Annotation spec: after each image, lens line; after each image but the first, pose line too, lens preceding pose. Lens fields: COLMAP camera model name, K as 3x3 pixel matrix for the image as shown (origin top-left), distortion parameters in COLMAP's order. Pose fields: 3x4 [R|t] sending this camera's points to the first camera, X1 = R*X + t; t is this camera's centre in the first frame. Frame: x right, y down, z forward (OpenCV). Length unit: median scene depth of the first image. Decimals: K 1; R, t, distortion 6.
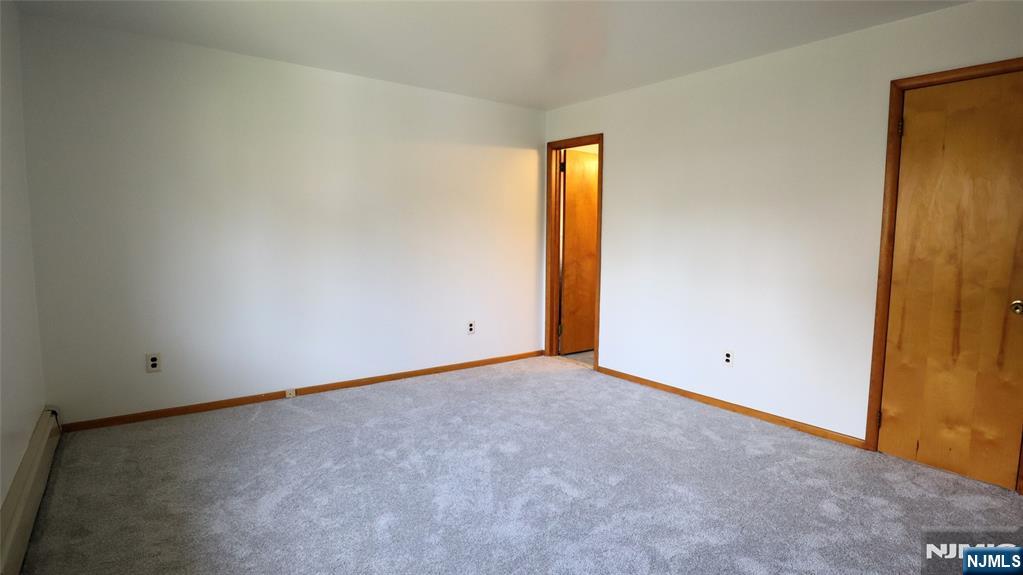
lens RADIAL K [[528.2, 0, 520.1], [0, 528.2, 285.7], [0, 0, 1]] dist [-0.047853, 0.015485]
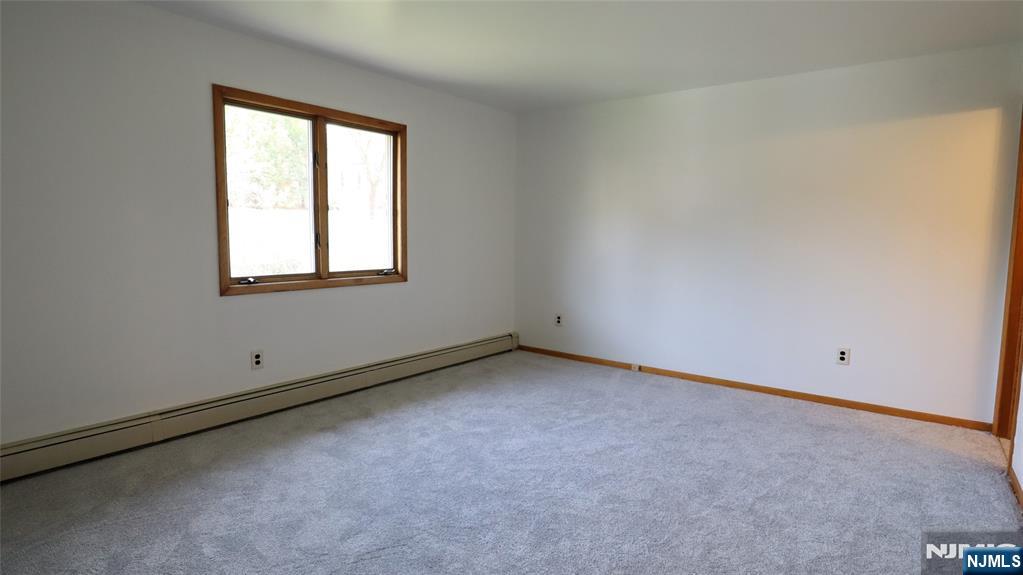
lens RADIAL K [[554.1, 0, 524.6], [0, 554.1, 275.0], [0, 0, 1]] dist [-0.021544, -0.002336]
pose [[0.263723, 0.065643, -0.962362, 0.673957], [-0.101599, 0.994023, 0.039961, -0.032041], [0.959233, 0.087237, 0.268816, 0.361003]]
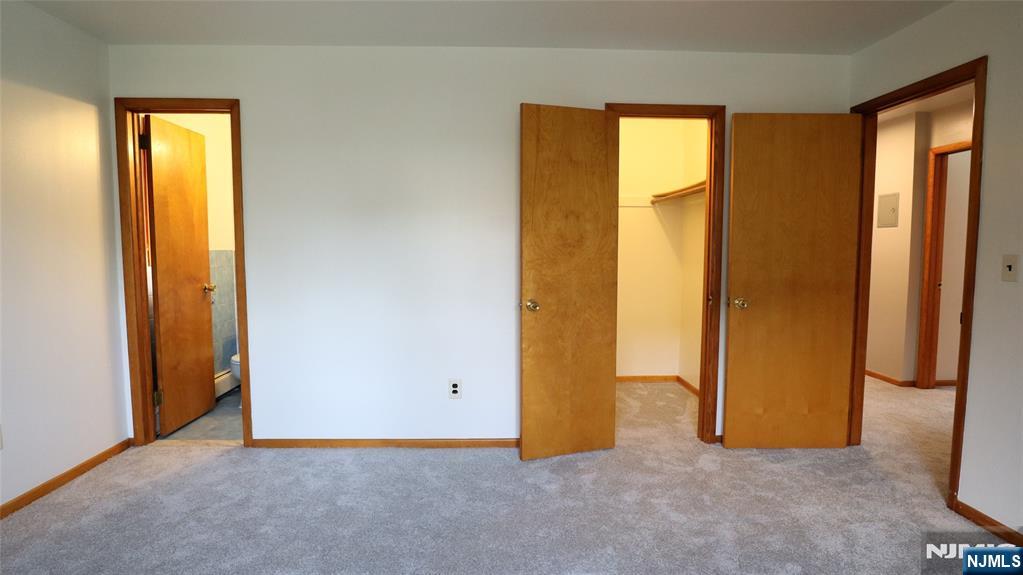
lens RADIAL K [[528.2, 0, 511.3], [0, 528.2, 281.4], [0, 0, 1]] dist [-0.047853, 0.015485]
pose [[0.580945, -0.073215, 0.810643, -0.224746], [0.083162, 0.996073, 0.030365, -0.053139], [-0.809683, 0.049774, 0.584753, 0.375332]]
